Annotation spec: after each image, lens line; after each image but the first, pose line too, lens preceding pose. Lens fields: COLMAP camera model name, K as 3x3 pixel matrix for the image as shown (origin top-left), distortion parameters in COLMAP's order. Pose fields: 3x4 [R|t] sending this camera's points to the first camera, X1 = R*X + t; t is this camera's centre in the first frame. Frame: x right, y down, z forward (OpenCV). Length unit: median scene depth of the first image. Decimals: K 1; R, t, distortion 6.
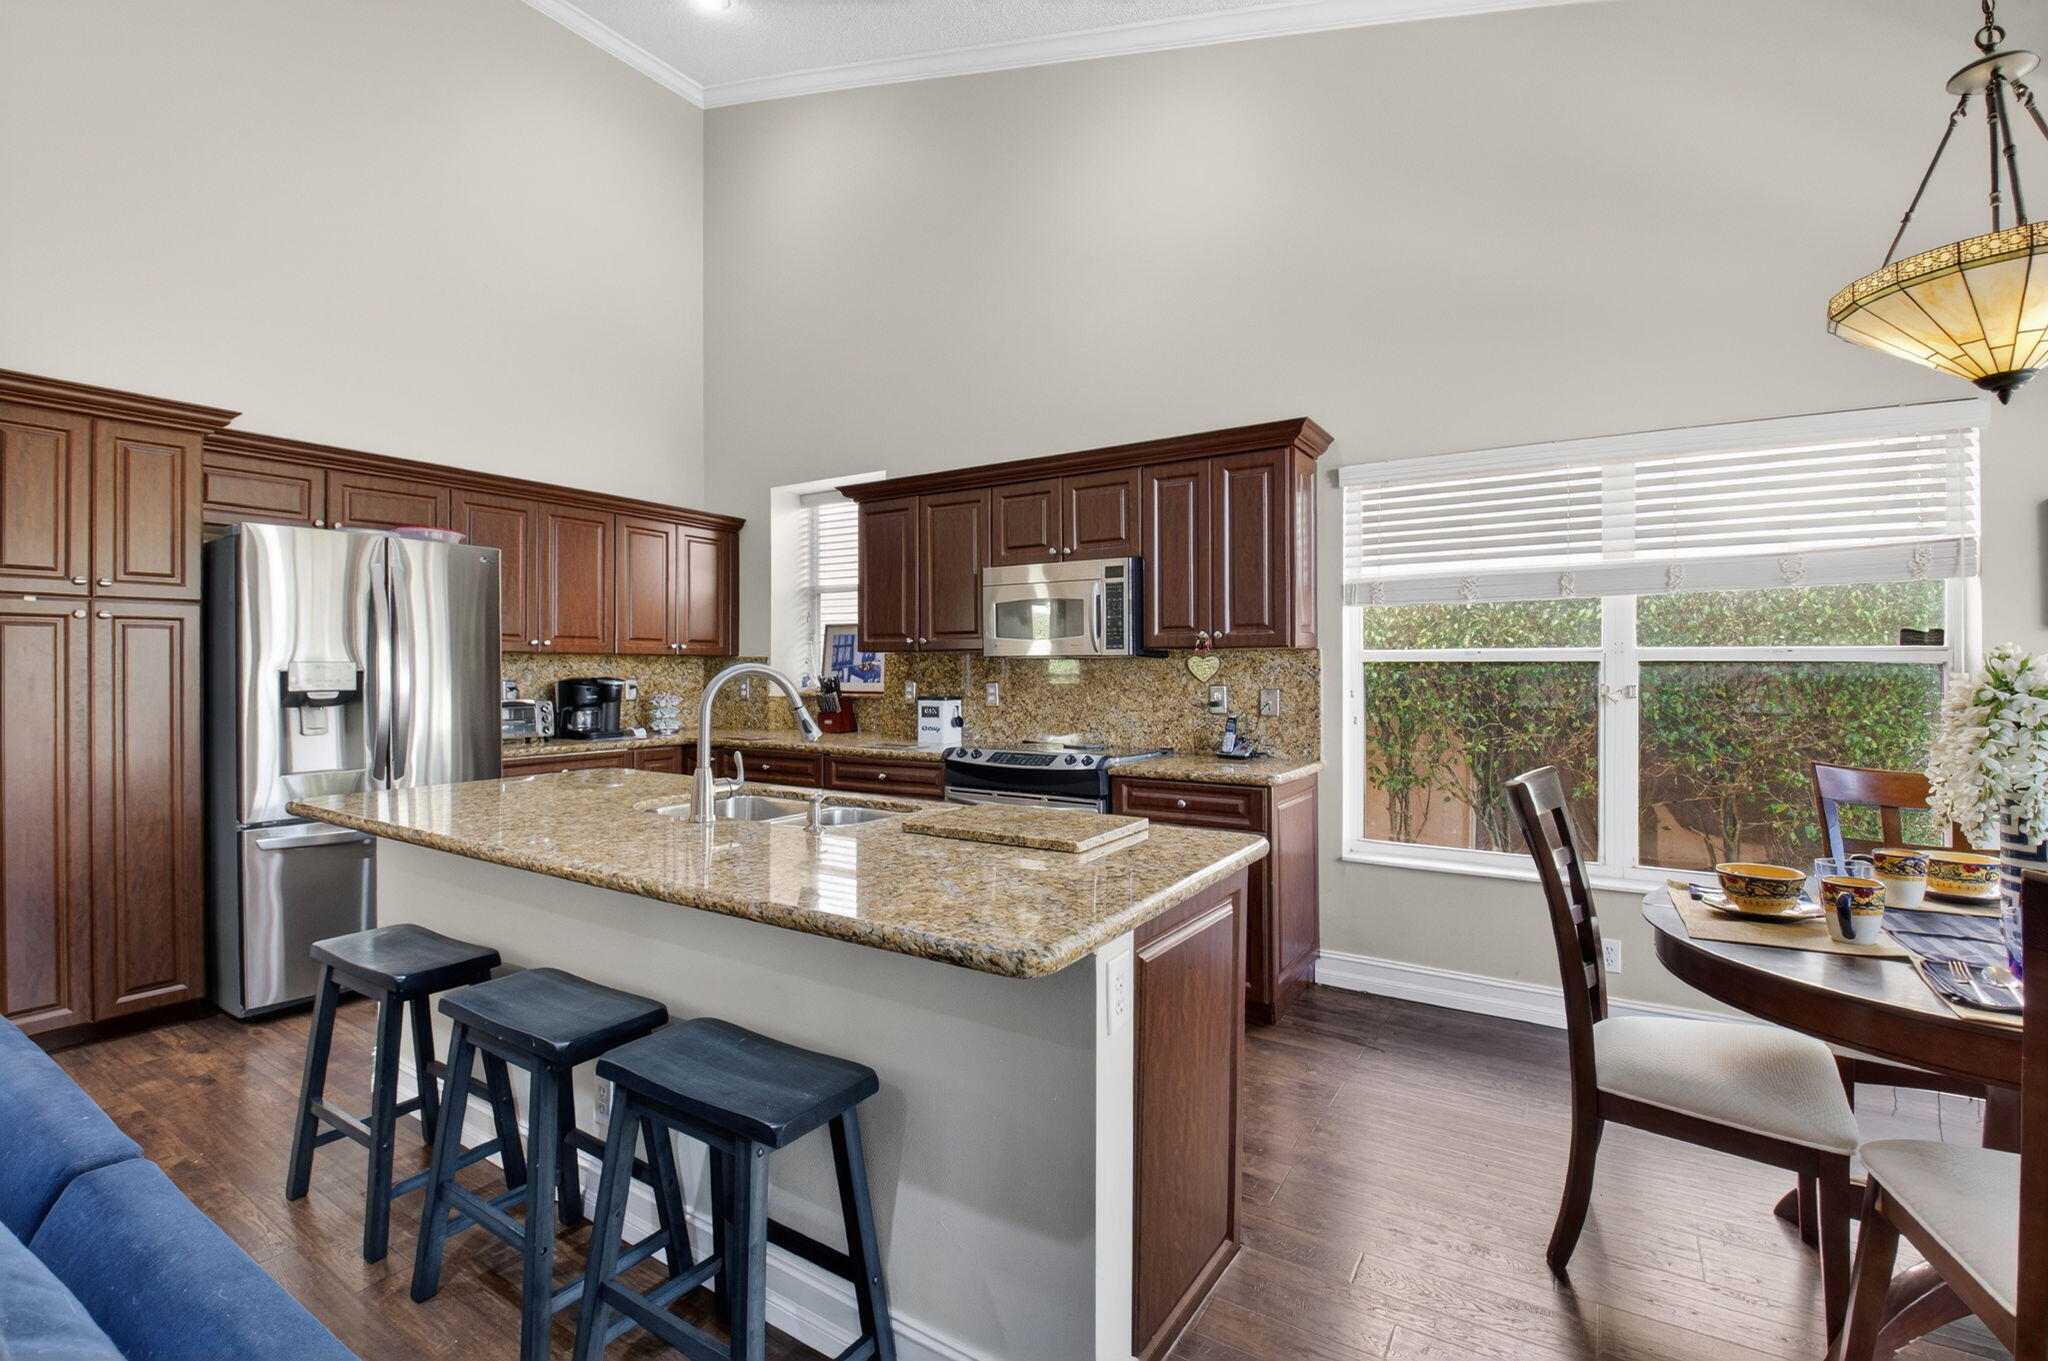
lens RADIAL K [[901.0, 0, 1022.1], [0, 901.0, 668.2], [0, 0, 1]] dist [-0.017127, -0.007344]
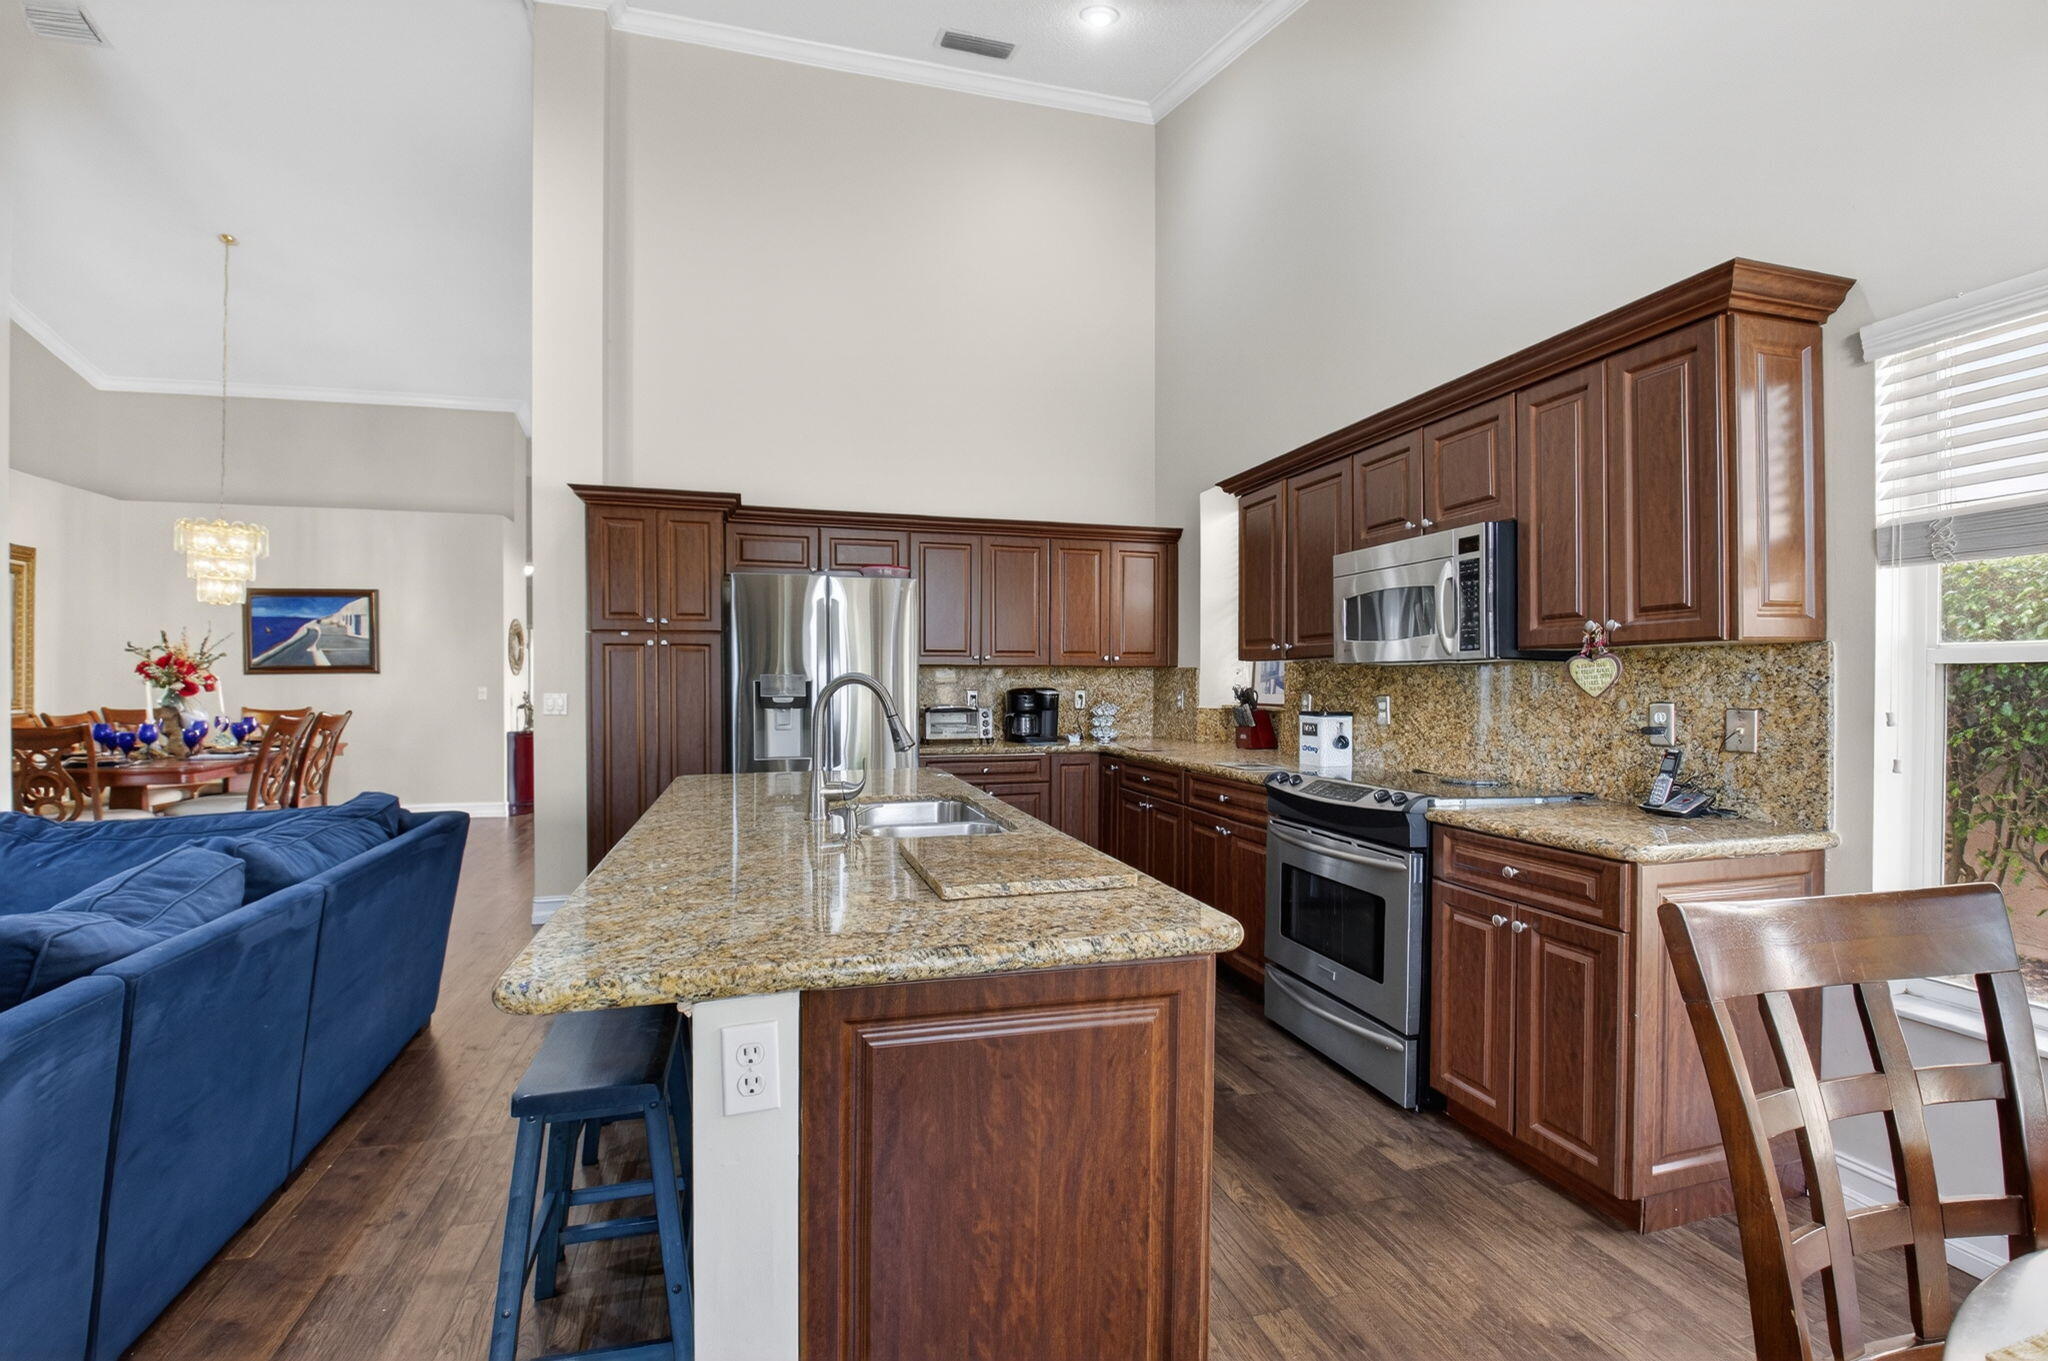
lens RADIAL K [[901.0, 0, 1004.2], [0, 901.0, 685.8], [0, 0, 1]] dist [-0.017127, -0.007344]
pose [[0.748726, 0.002546, -0.662875, 0.284436], [0.001238, 0.999986, 0.005239, 0.003091], [0.662879, -0.004744, 0.748712, 0.191608]]
